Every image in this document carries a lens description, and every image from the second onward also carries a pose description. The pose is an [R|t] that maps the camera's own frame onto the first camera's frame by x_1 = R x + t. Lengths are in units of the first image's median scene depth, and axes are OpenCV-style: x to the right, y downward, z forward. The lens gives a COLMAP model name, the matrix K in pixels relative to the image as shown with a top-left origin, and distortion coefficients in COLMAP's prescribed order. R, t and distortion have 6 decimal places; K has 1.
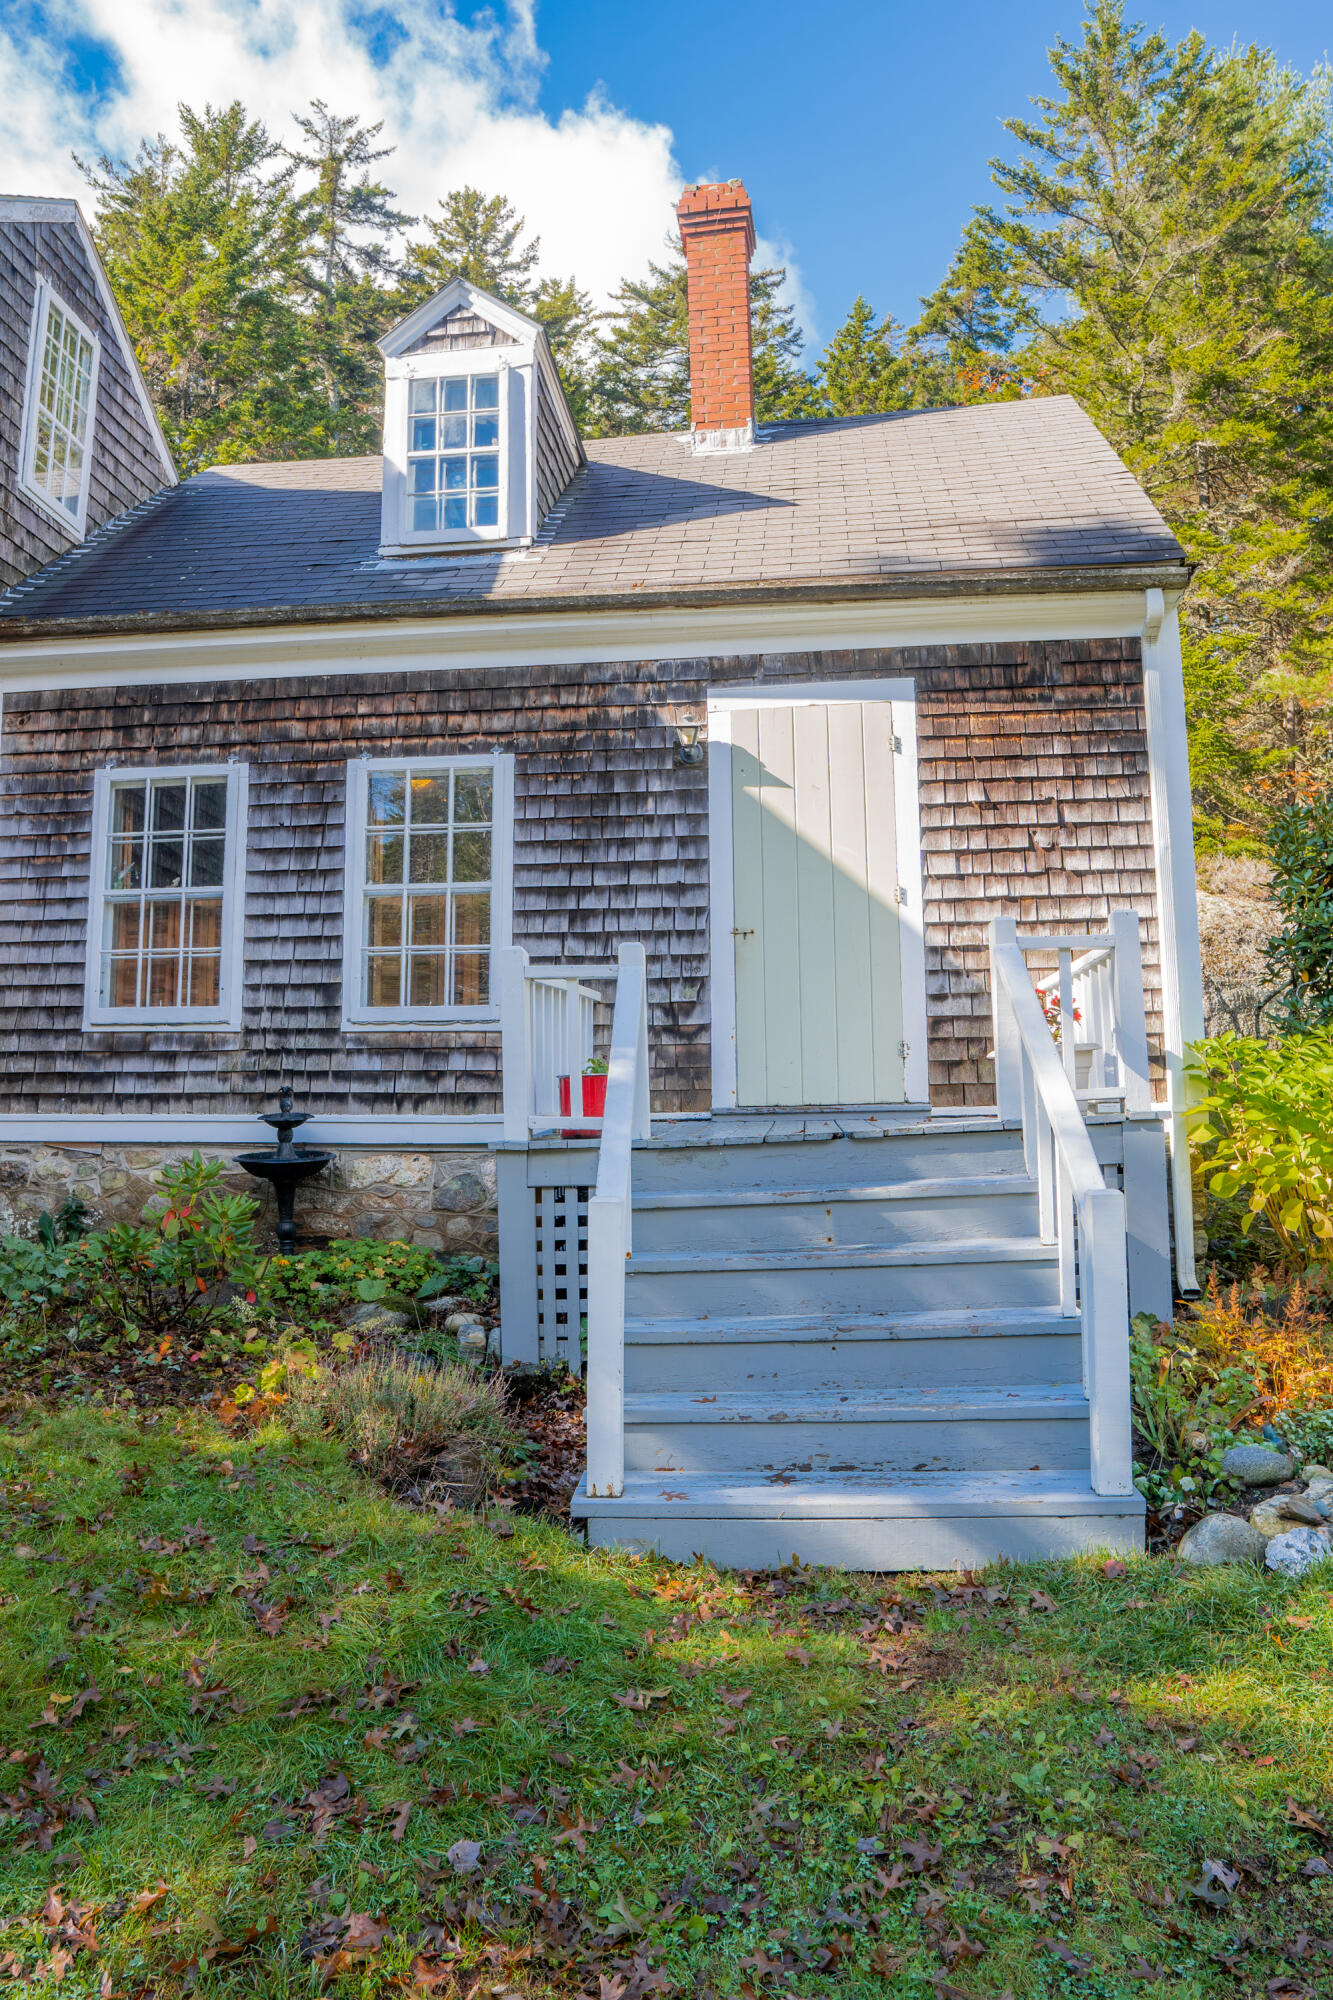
lens RADIAL K [[1405.3, 0, 672.8], [0, 1405.3, 1008.8], [0, 0, 1]] dist [-0.106976, 0.069612]
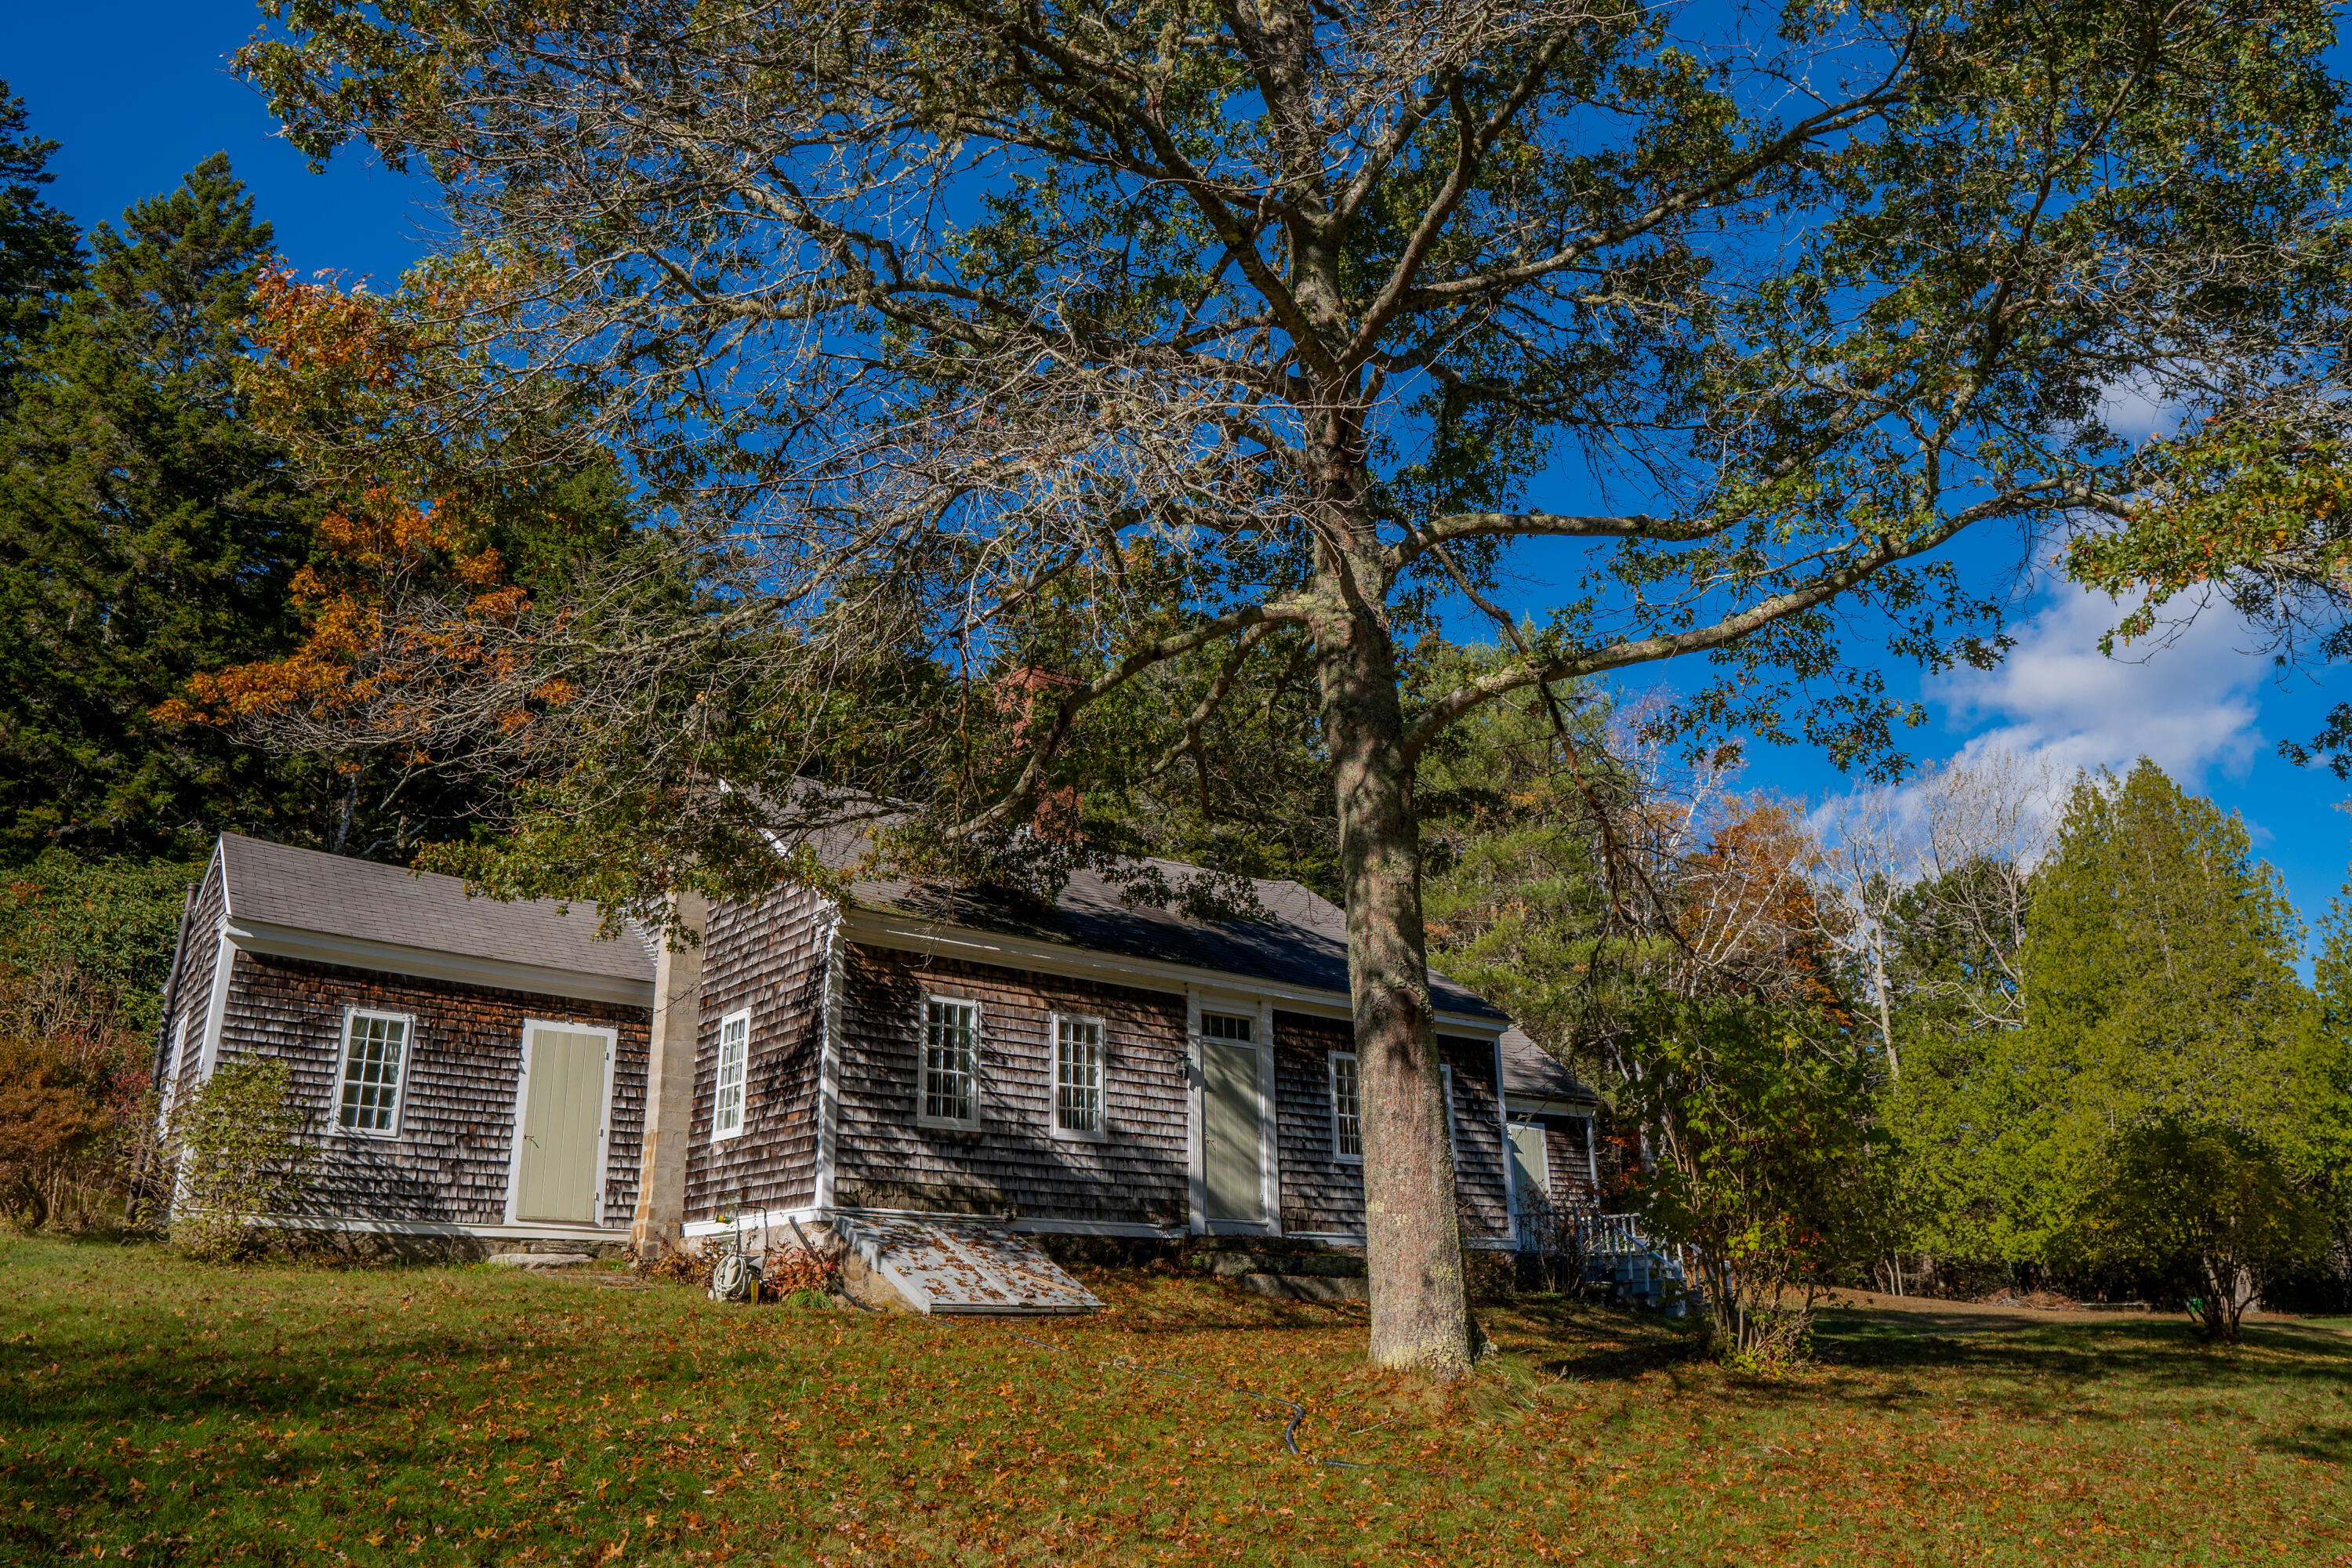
lens RADIAL K [[1652.6, 0, 1176.1], [0, 1652.6, 797.7], [0, 0, 1]] dist [-0.106976, 0.069612]
pose [[0.705055, 0.222051, 0.673491, -3.168401], [-0.053326, 0.963625, -0.261883, 0.083793], [-0.707144, 0.148727, 0.691250, -1.172028]]
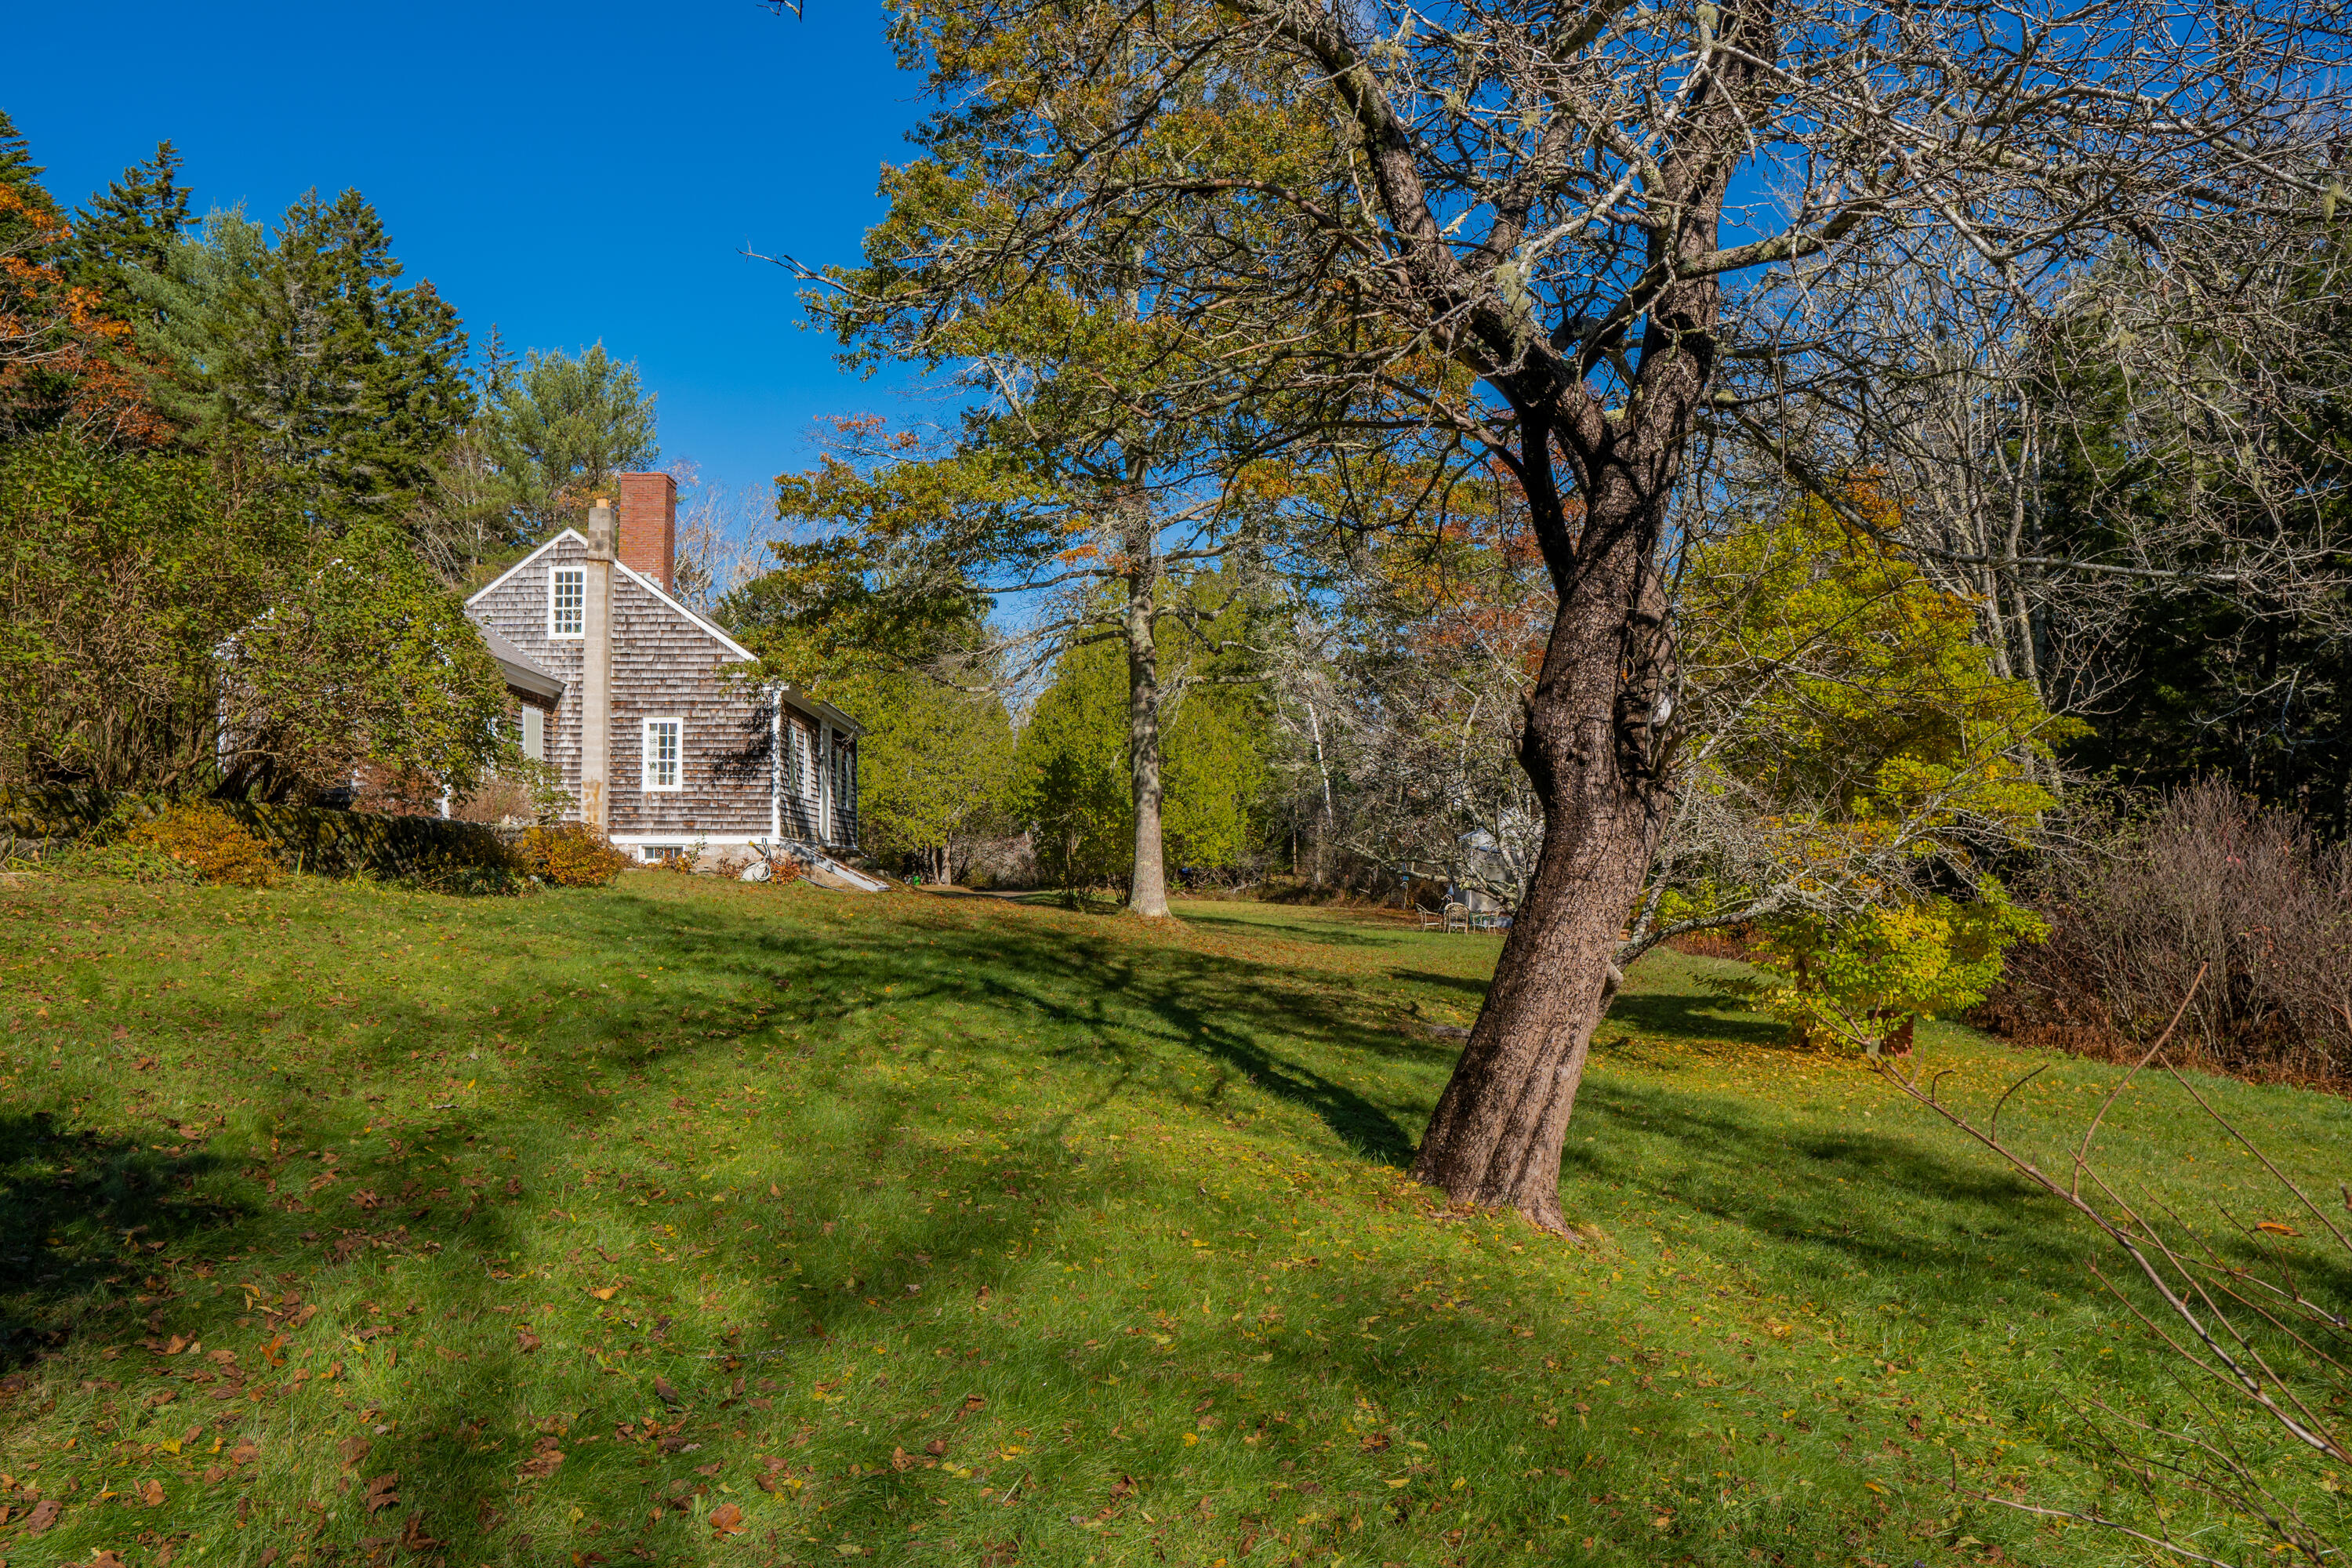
lens RADIAL K [[1652.6, 0, 1174.8], [0, 1652.6, 772.5], [0, 0, 1]] dist [-0.106976, 0.069612]
pose [[-0.151998, 0.065206, 0.986228, -6.229788], [-0.086363, 0.993129, -0.078973, 0.144951], [-0.984601, -0.097177, -0.145322, 0.328433]]
